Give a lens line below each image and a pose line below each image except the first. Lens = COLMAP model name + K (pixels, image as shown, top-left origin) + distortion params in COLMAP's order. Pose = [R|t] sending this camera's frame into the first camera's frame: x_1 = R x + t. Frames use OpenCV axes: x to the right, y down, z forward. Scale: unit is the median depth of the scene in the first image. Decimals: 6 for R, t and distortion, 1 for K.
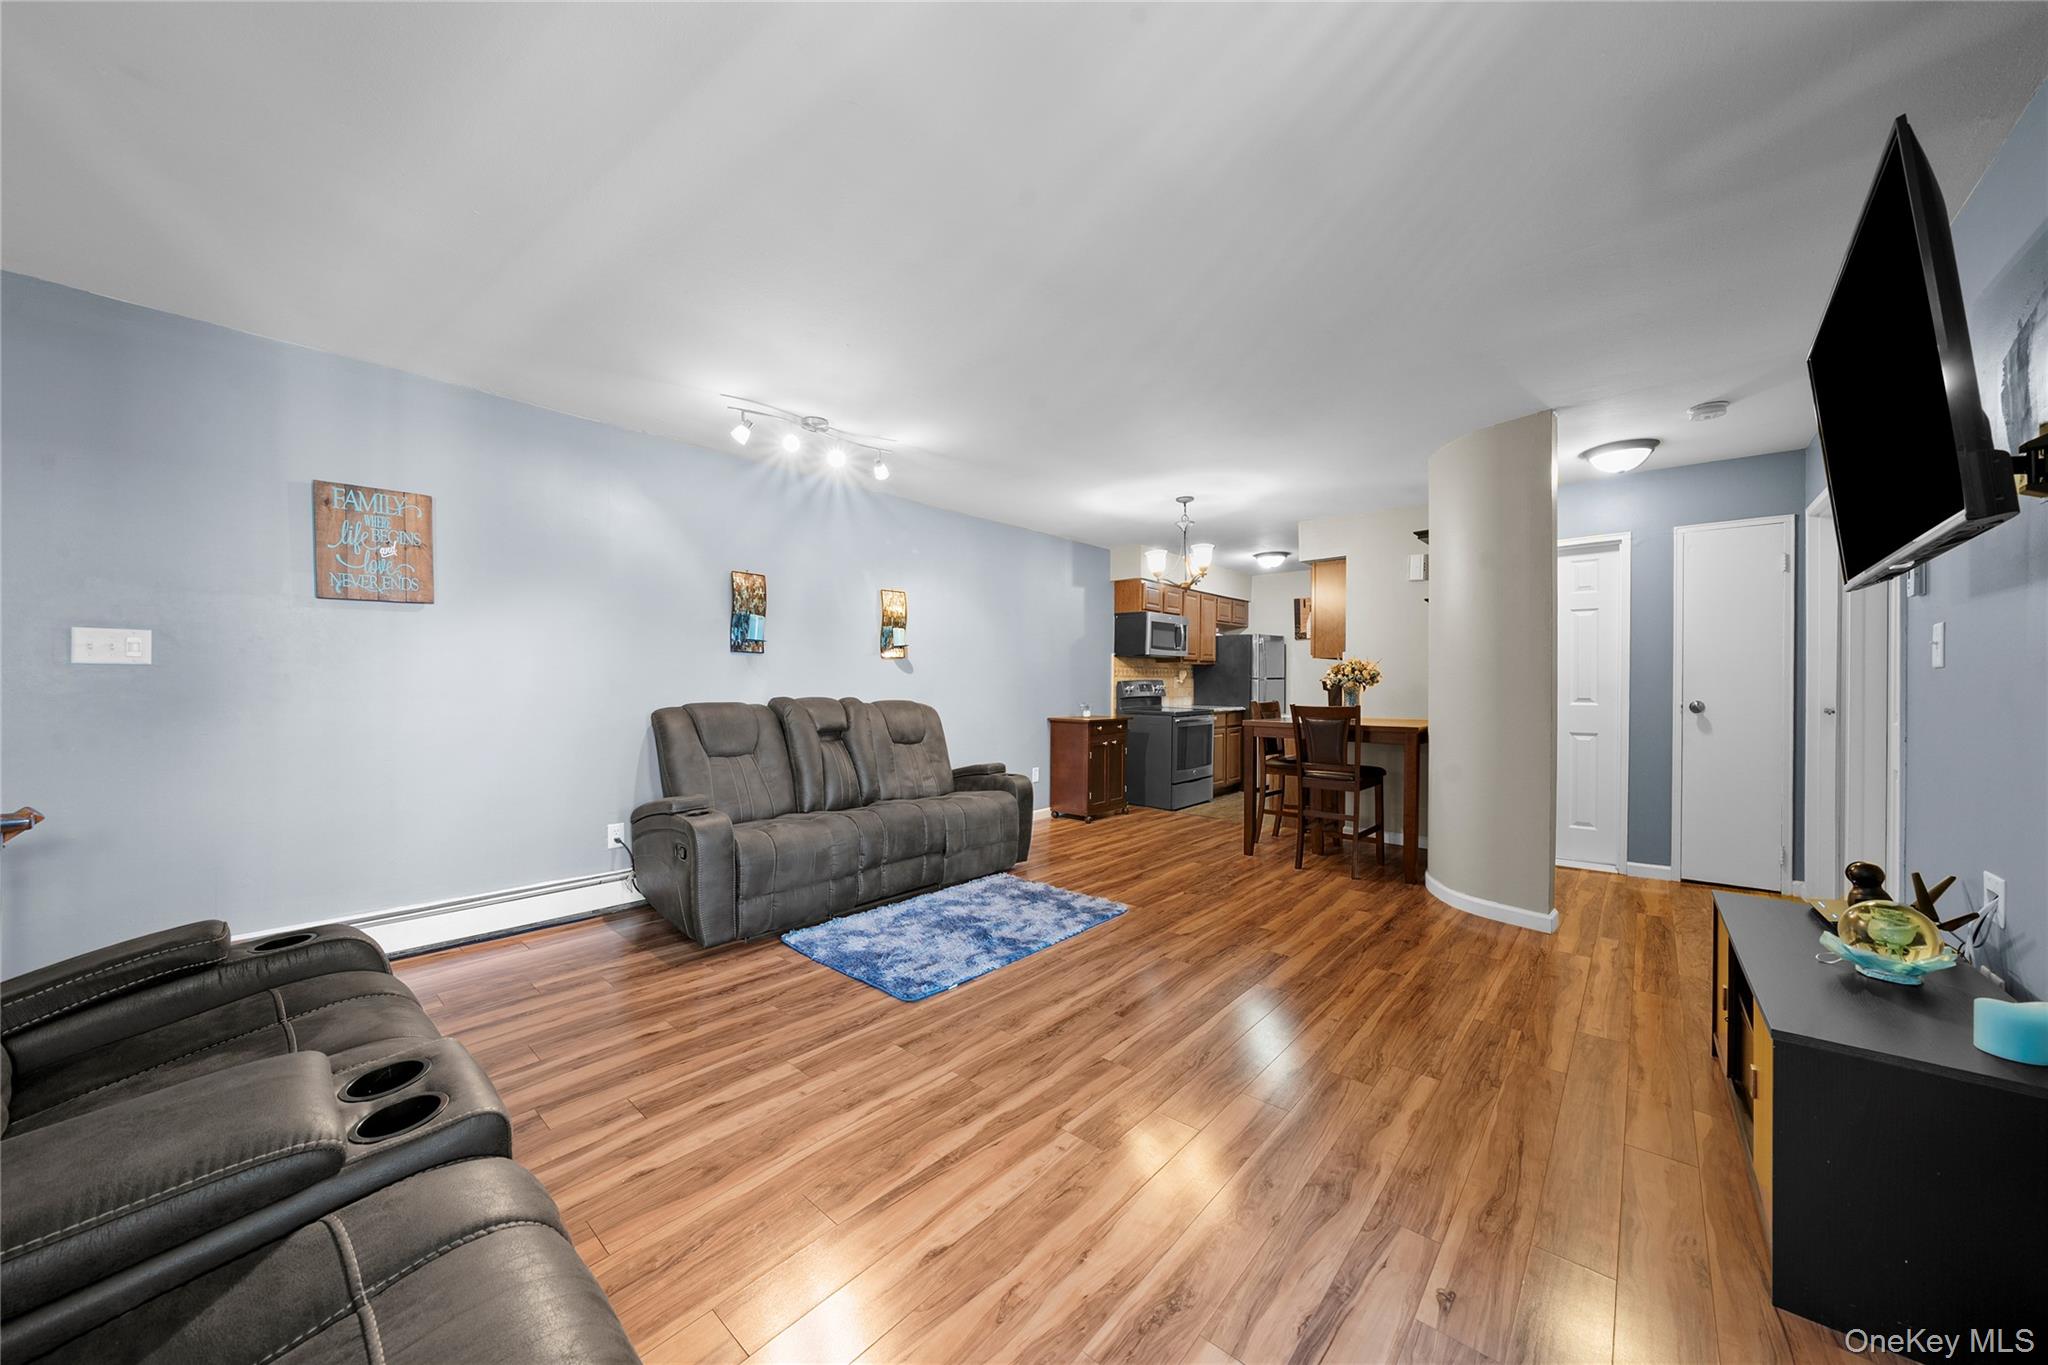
lens RADIAL K [[701.0, 0, 1023.1], [0, 701.0, 700.7], [0, 0, 1]] dist [-0.006209, 0.000137]
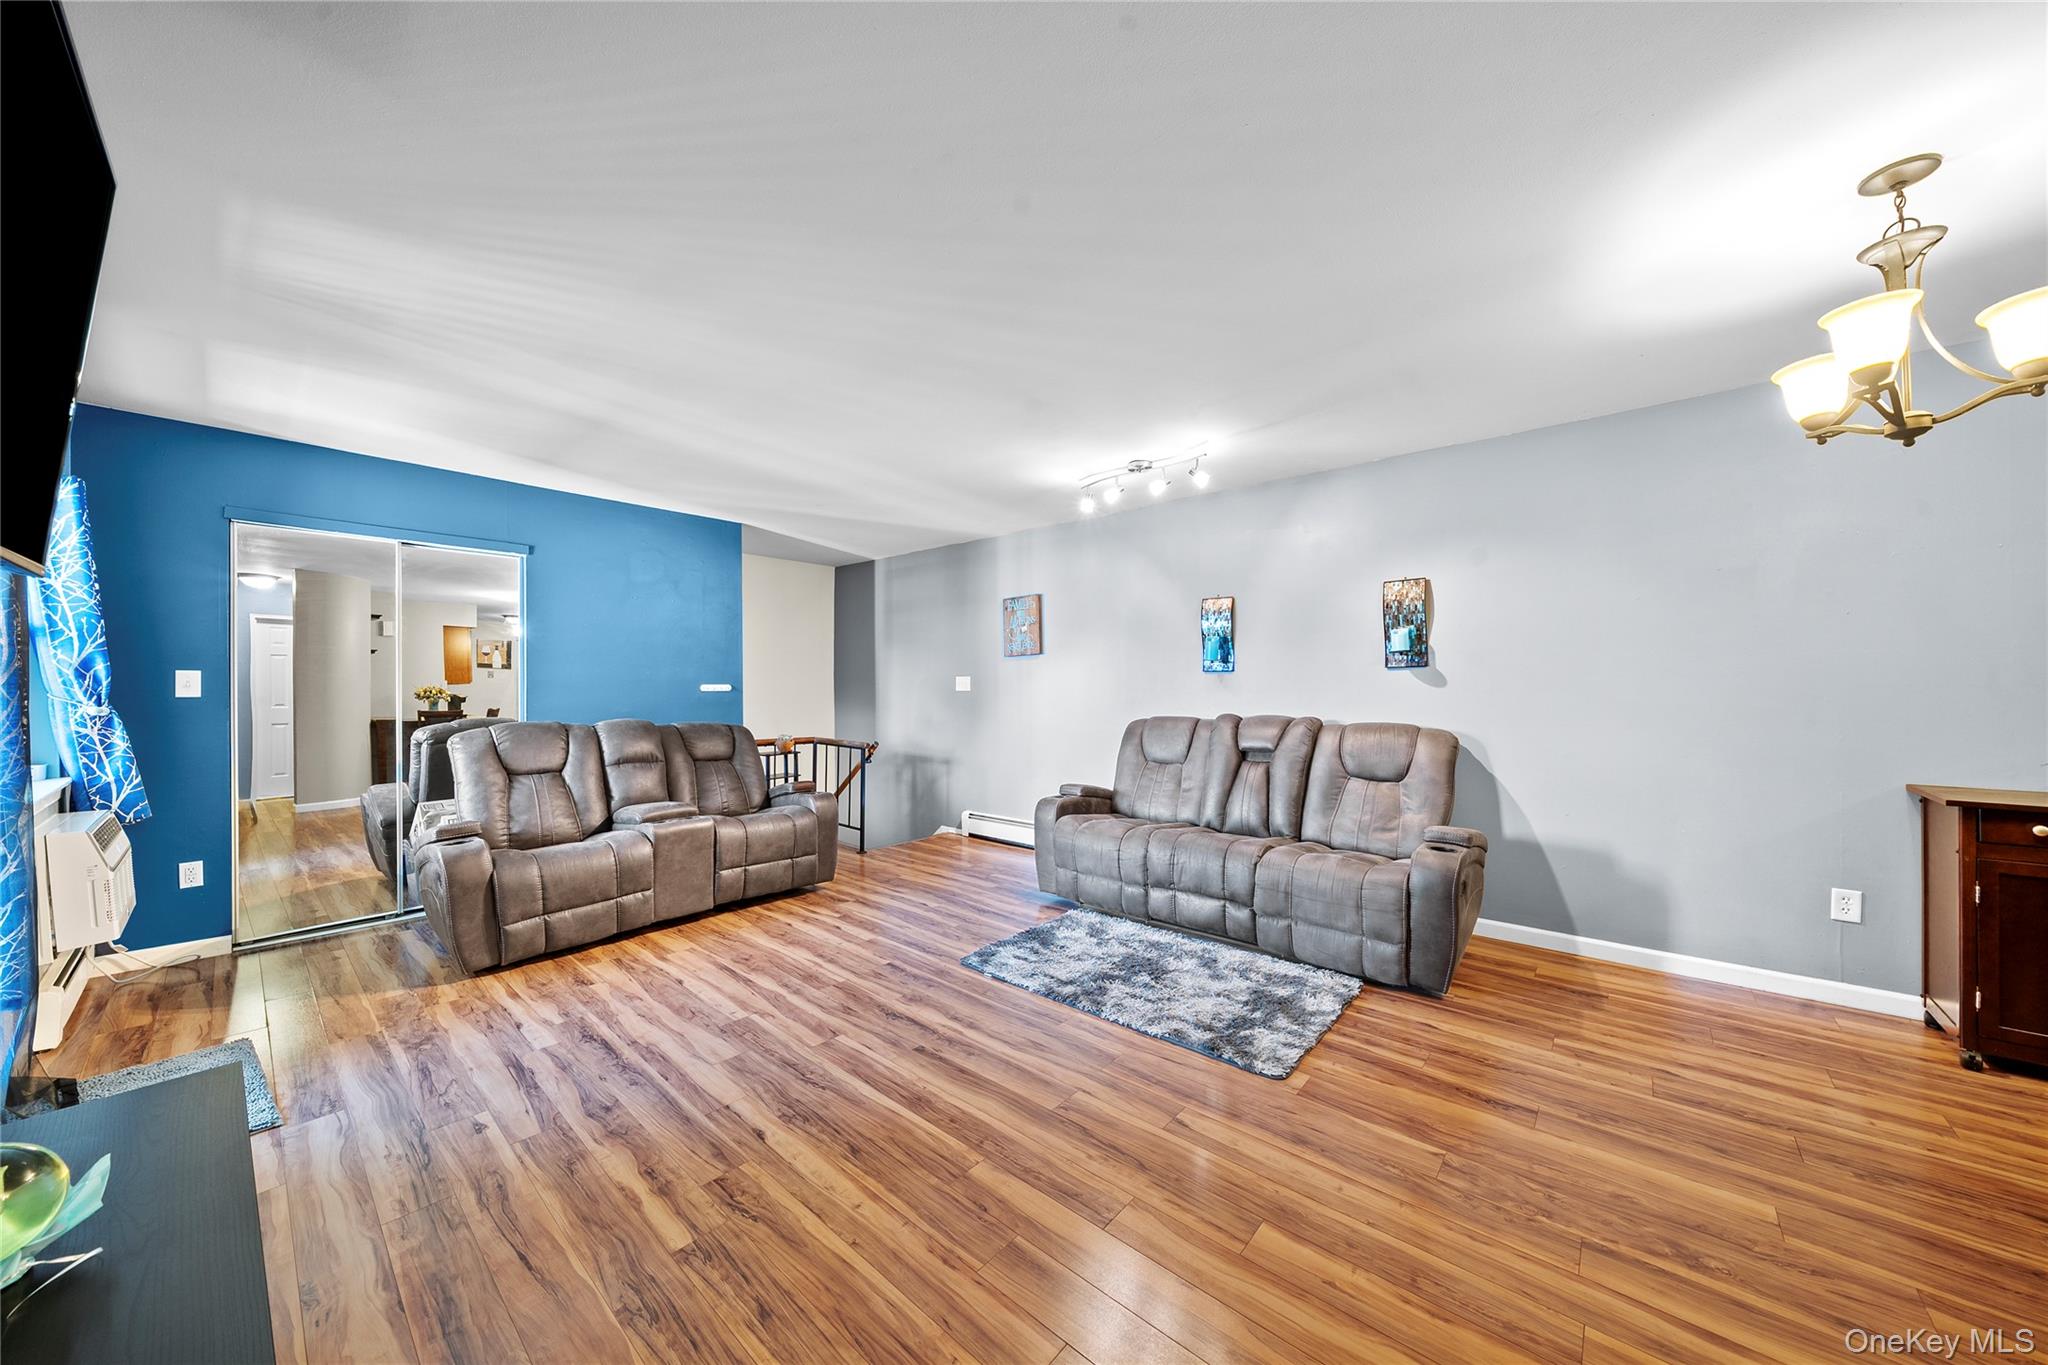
lens RADIAL K [[701.0, 0, 1017.8], [0, 701.0, 684.2], [0, 0, 1]] dist [-0.006209, 0.000137]
pose [[0.007708, -0.008515, -0.999934, 0.754069], [-0.020202, 0.999758, -0.008670, -0.036109], [0.999766, 0.020267, 0.007535, 0.755385]]
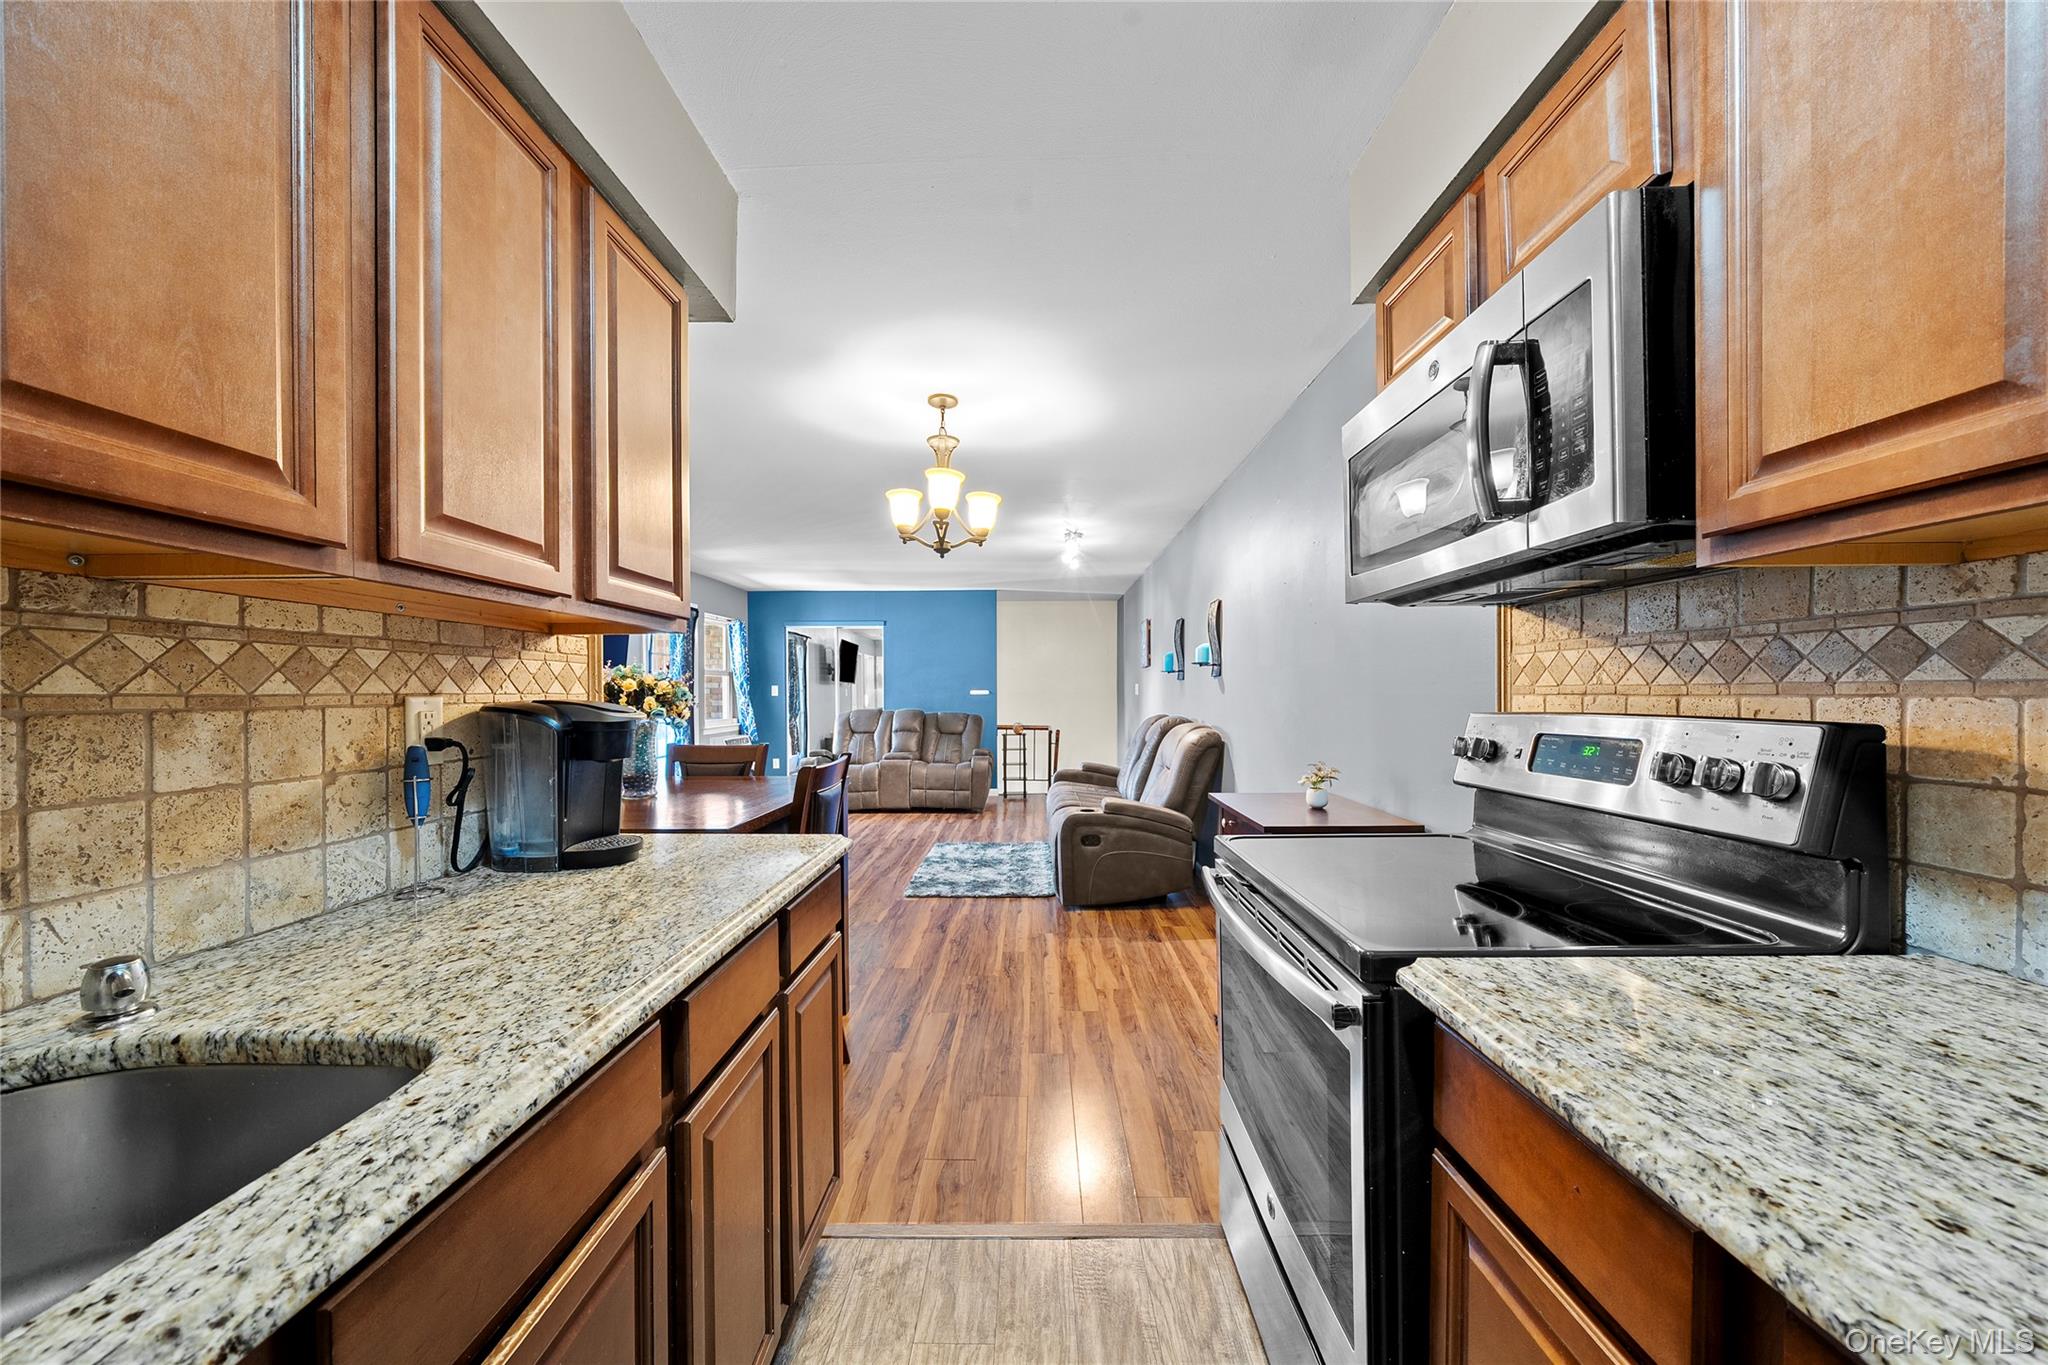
lens RADIAL K [[701.0, 0, 1018.1], [0, 701.0, 700.9], [0, 0, 1]] dist [-0.006209, 0.000137]
pose [[-0.763980, 0.006689, -0.645205, 0.759149], [-0.014756, 0.999504, 0.027834, -0.067520], [0.645071, 0.030785, -0.763503, 2.001074]]
